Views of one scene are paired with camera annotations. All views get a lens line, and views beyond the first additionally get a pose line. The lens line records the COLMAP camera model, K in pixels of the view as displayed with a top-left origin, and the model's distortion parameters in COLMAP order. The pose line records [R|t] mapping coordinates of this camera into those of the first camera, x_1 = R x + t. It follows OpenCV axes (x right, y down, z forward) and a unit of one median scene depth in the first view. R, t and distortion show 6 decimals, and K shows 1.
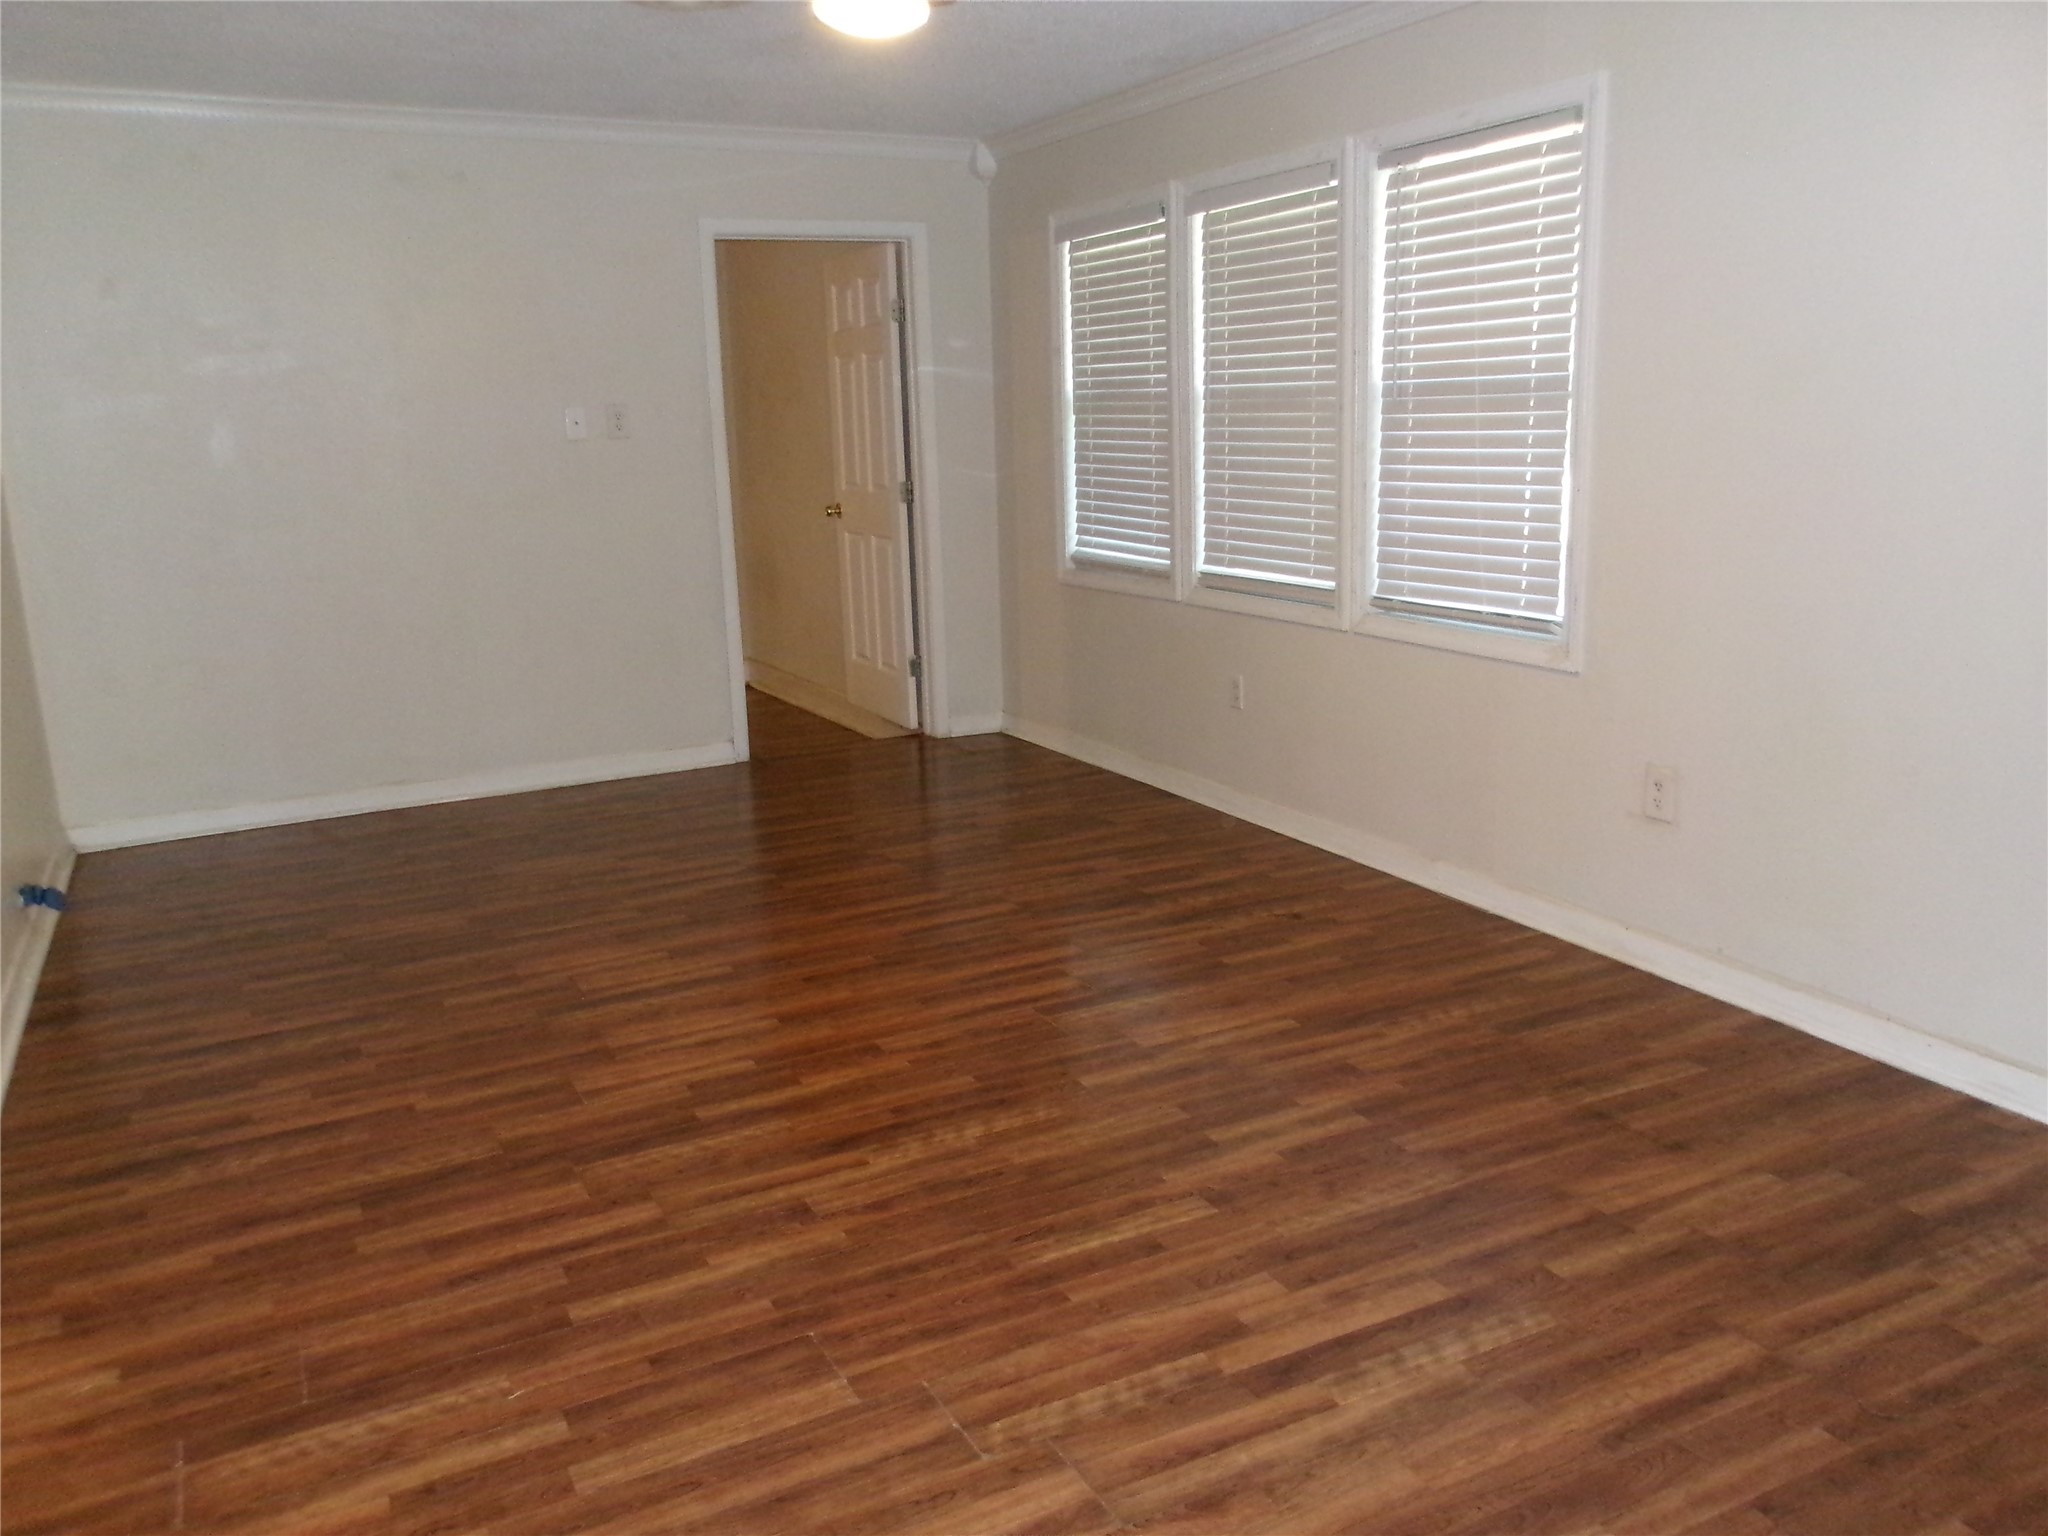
lens RADIAL K [[1615.9, 0, 1017.9], [0, 1615.9, 762.9], [0, 0, 1]] dist [-0.011314, 0.032323]
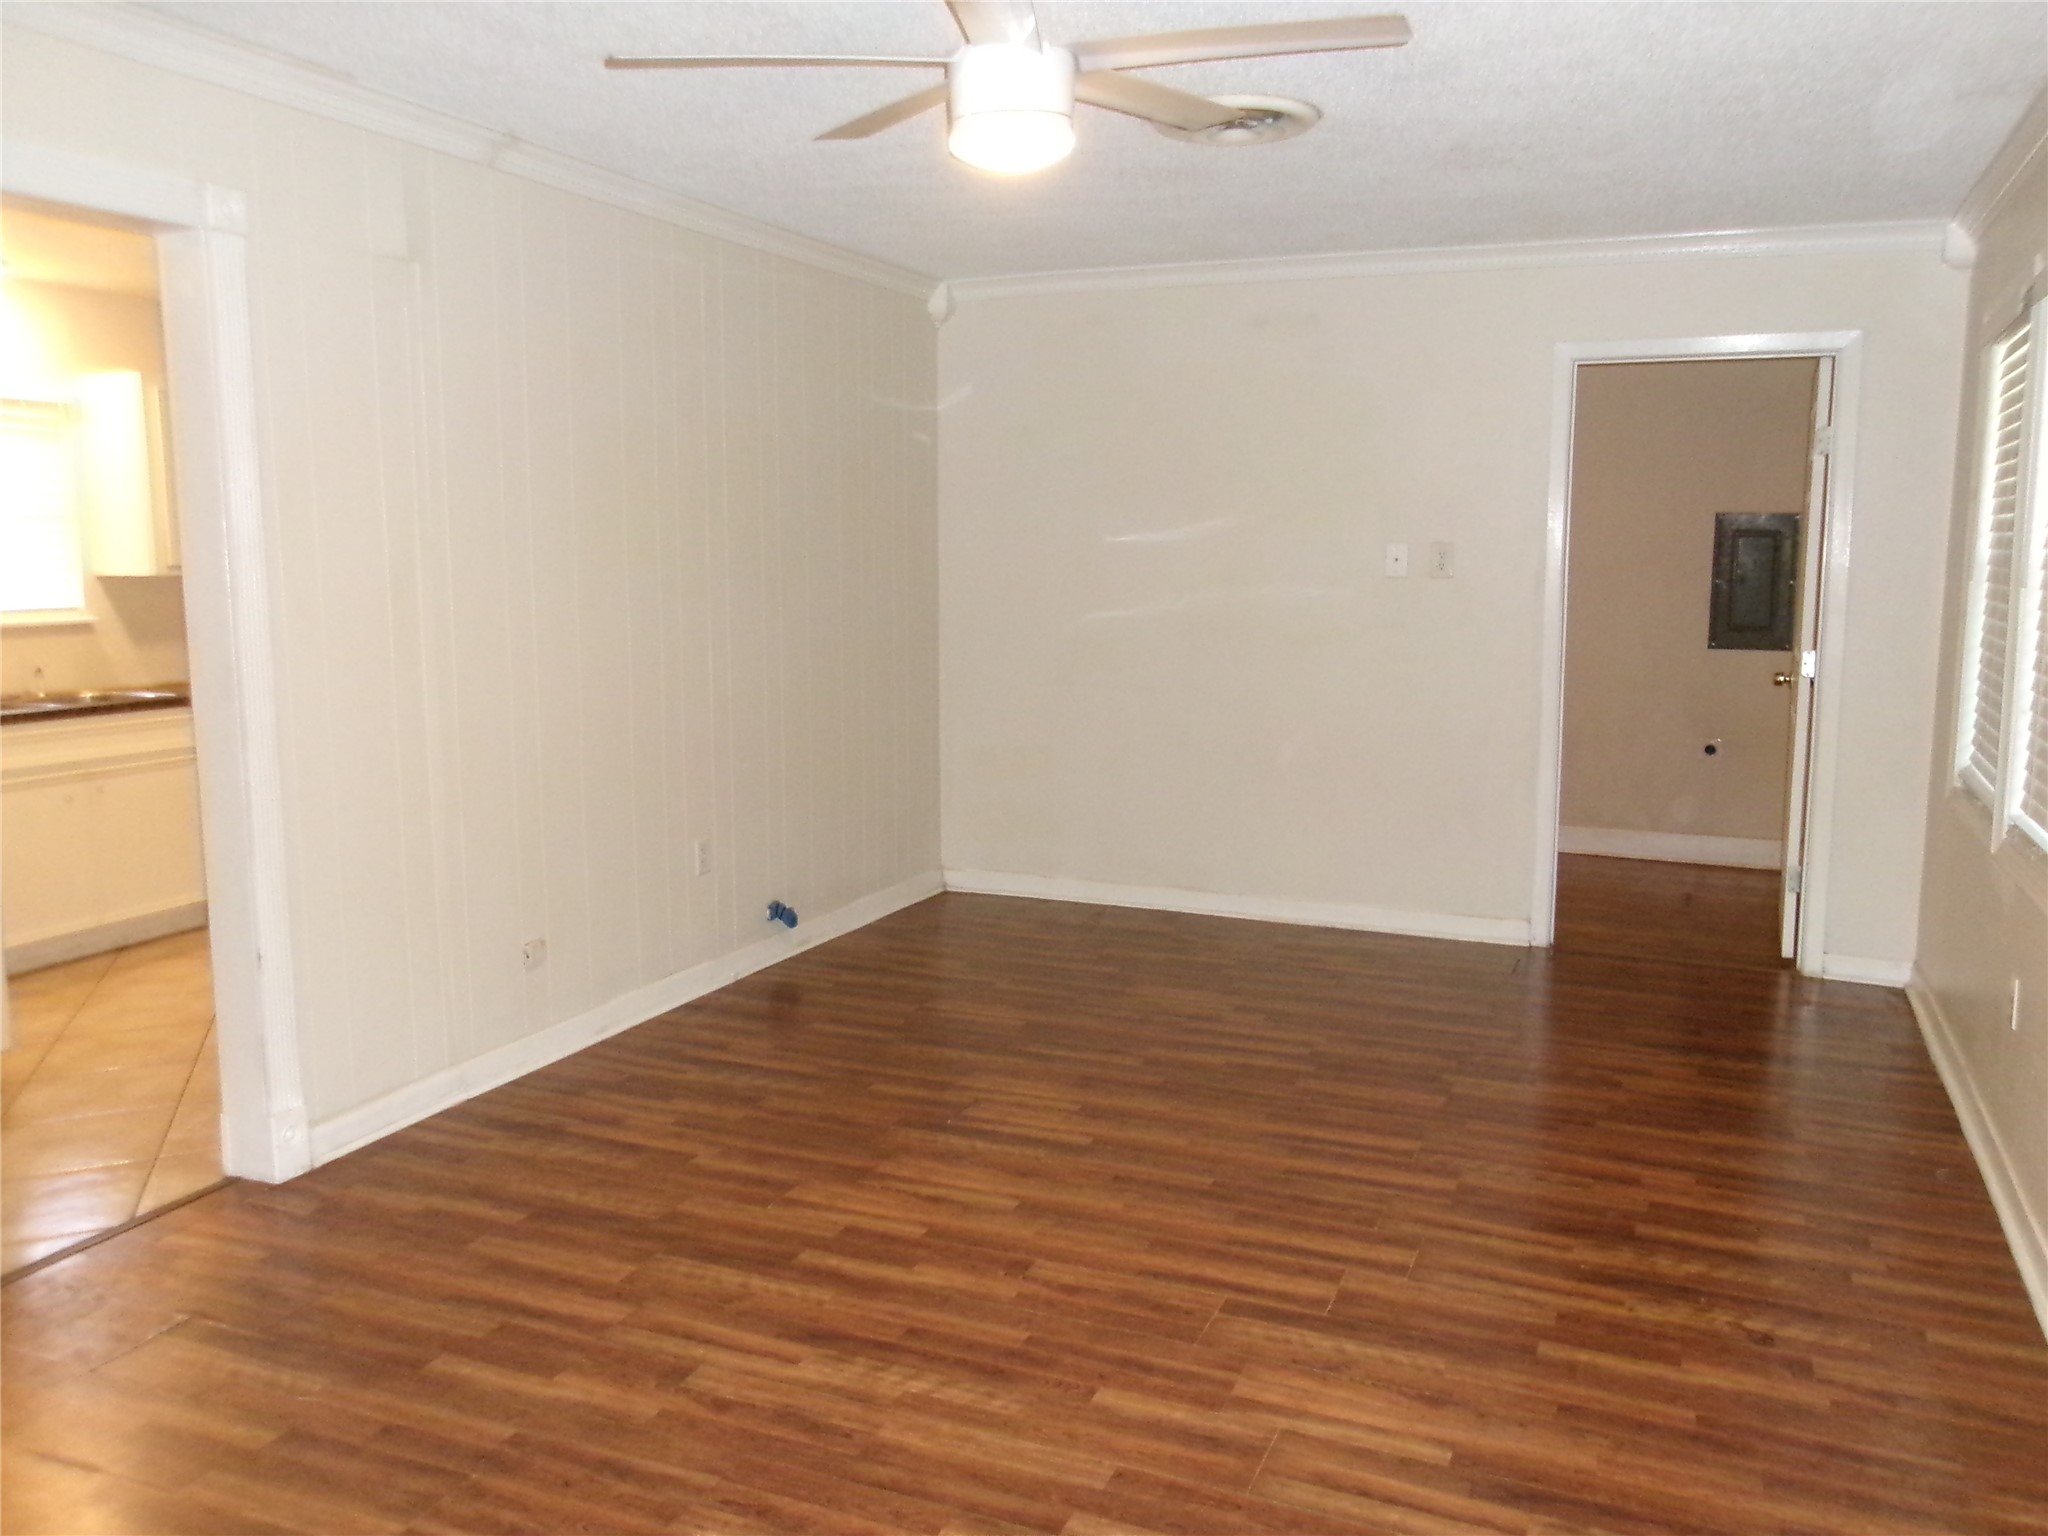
lens RADIAL K [[1615.9, 0, 1028.3], [0, 1615.9, 769.9], [0, 0, 1]] dist [-0.011314, 0.032323]
pose [[0.651121, 0.146066, -0.744786, 0.543931], [-0.194557, 0.980639, 0.022231, -0.114798], [0.733613, 0.130428, 0.666933, 0.371117]]
